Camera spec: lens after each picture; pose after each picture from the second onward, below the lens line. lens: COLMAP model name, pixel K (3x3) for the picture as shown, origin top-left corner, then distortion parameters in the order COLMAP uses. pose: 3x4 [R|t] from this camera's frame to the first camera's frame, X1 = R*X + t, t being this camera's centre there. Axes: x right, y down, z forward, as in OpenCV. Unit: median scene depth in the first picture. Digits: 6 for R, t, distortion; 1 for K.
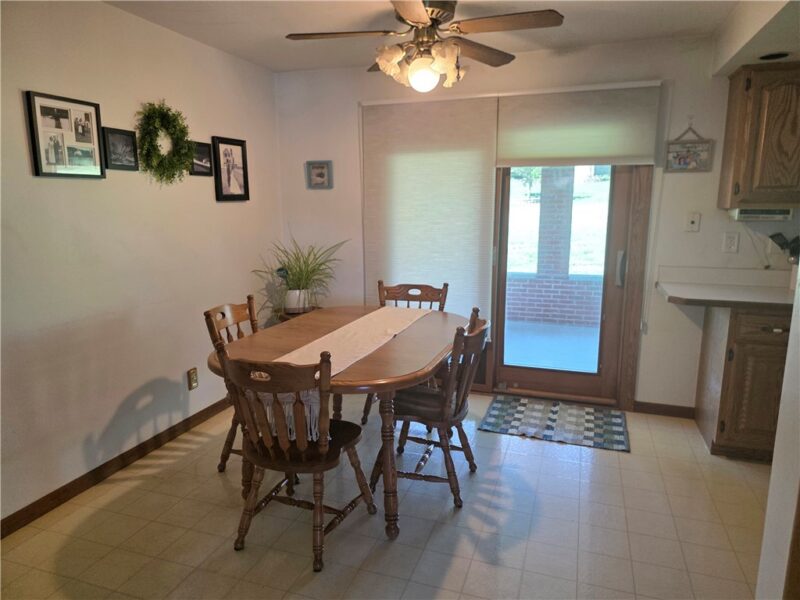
lens RADIAL K [[548.1, 0, 392.7], [0, 548.1, 298.0], [0, 0, 1]] dist [0.054388, -0.062068]
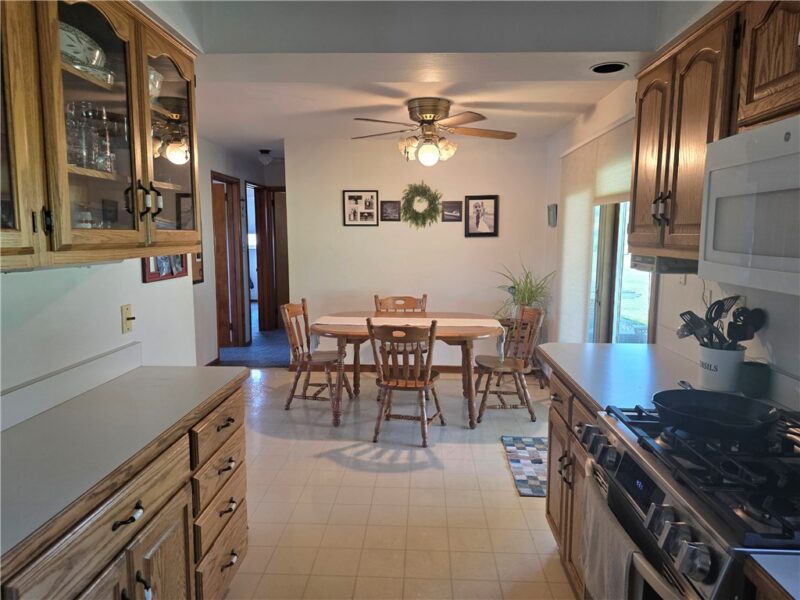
lens RADIAL K [[548.1, 0, 392.7], [0, 548.1, 298.0], [0, 0, 1]] dist [0.054388, -0.062068]
pose [[0.260317, 0.116050, -0.958524, 1.313090], [-0.171153, 0.982575, 0.072480, -0.100473], [0.950232, 0.145187, 0.275643, 0.483039]]
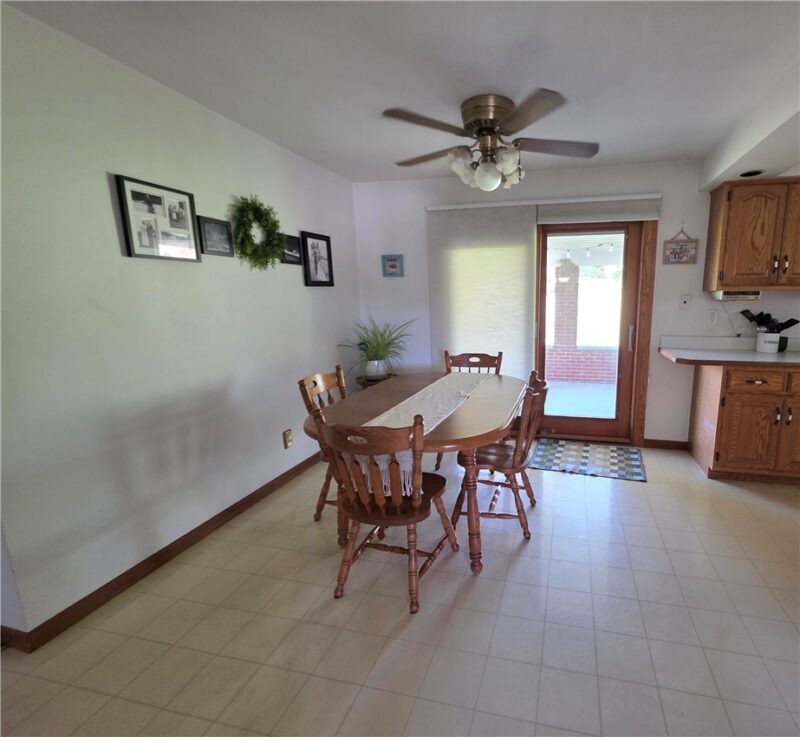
lens RADIAL K [[396.8, 0, 488.0], [0, 396.8, 363.8], [0, 0, 1]] dist [0.006234, -0.000337]
pose [[0.991474, -0.023722, 0.128128, -0.054038], [0.024156, 0.999707, -0.001832, 0.000843], [-0.128047, 0.004912, 0.991756, 0.129642]]
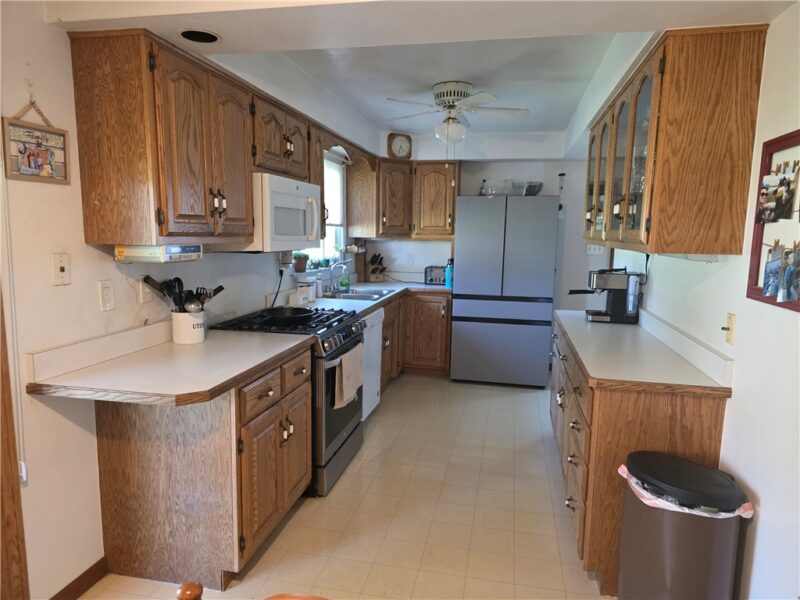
lens RADIAL K [[548.1, 0, 392.7], [0, 548.1, 298.0], [0, 0, 1]] dist [0.054388, -0.062068]
pose [[-0.110192, -0.123464, 0.986212, -0.081964], [0.149557, 0.978897, 0.139259, -0.147450], [-0.982594, 0.162840, -0.089402, 0.775496]]
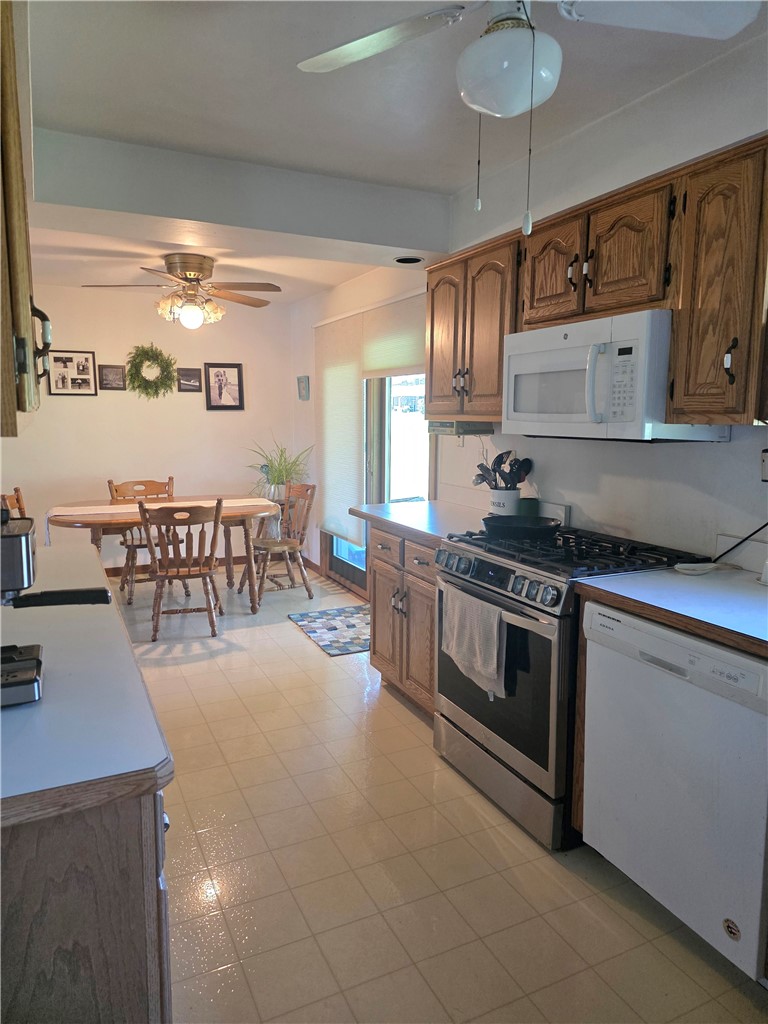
lens RADIAL K [[701.6, 0, 384.0], [0, 701.6, 512.0], [0, 0, 1]] dist [0.054388, -0.062068]
pose [[0.694933, 0.105115, -0.711350, 1.443180], [-0.129869, 0.991337, 0.019616, -0.023699], [0.707250, 0.078751, 0.702564, 0.141507]]
